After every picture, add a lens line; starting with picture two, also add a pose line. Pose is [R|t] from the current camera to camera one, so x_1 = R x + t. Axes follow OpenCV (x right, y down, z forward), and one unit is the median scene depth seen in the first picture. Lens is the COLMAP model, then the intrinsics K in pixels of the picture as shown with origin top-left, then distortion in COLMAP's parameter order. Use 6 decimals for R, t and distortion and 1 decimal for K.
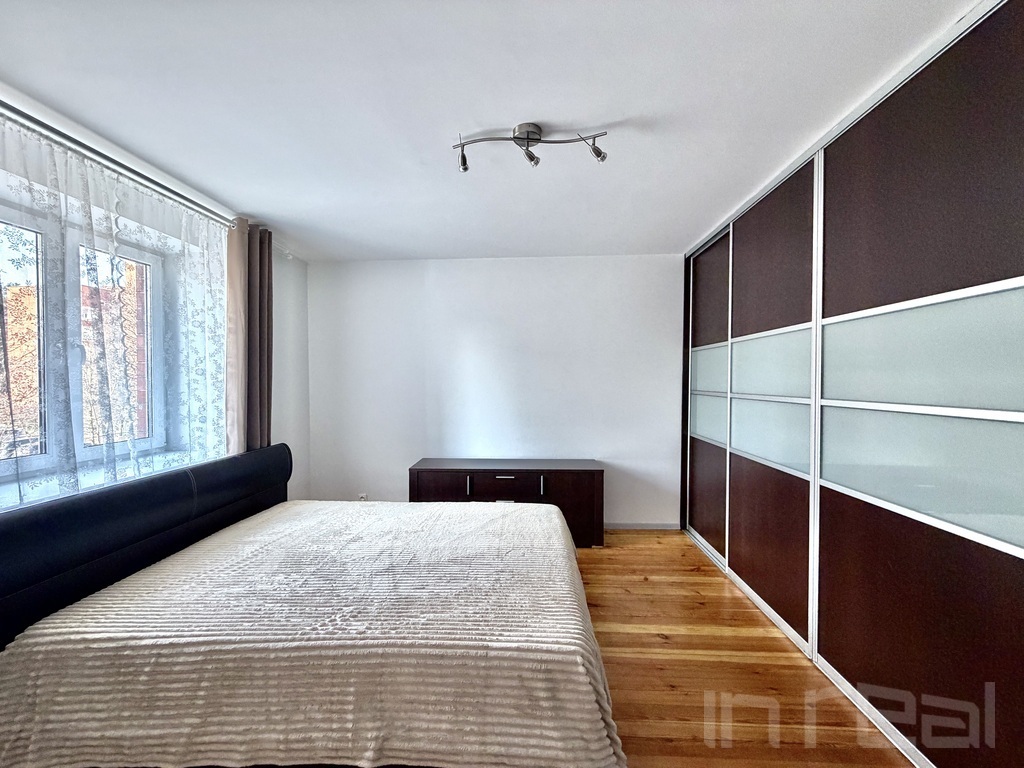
lens RADIAL K [[422.6, 0, 506.9], [0, 422.6, 383.2], [0, 0, 1]] dist [-0.003222, 0.000999]
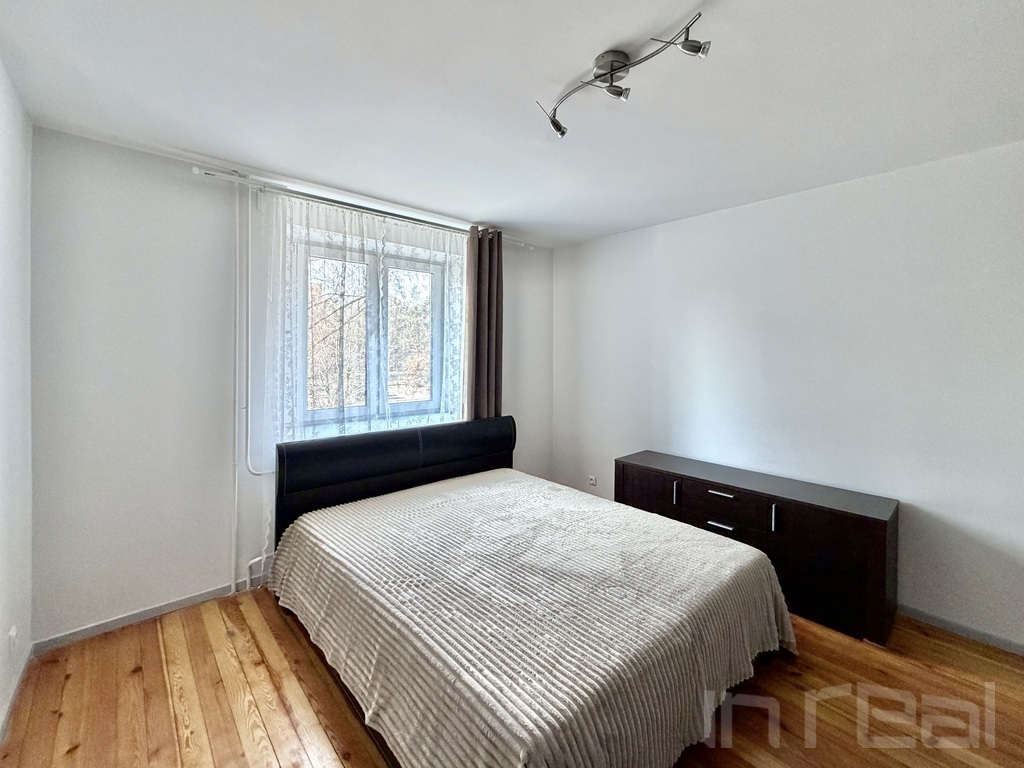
lens RADIAL K [[422.6, 0, 456.8], [0, 422.6, 352.6], [0, 0, 1]] dist [-0.003222, 0.000999]
pose [[0.700729, 0.004475, -0.713414, 0.366104], [-0.013032, 0.999894, -0.006528, -0.037440], [0.713309, 0.013871, 0.700712, 0.217001]]
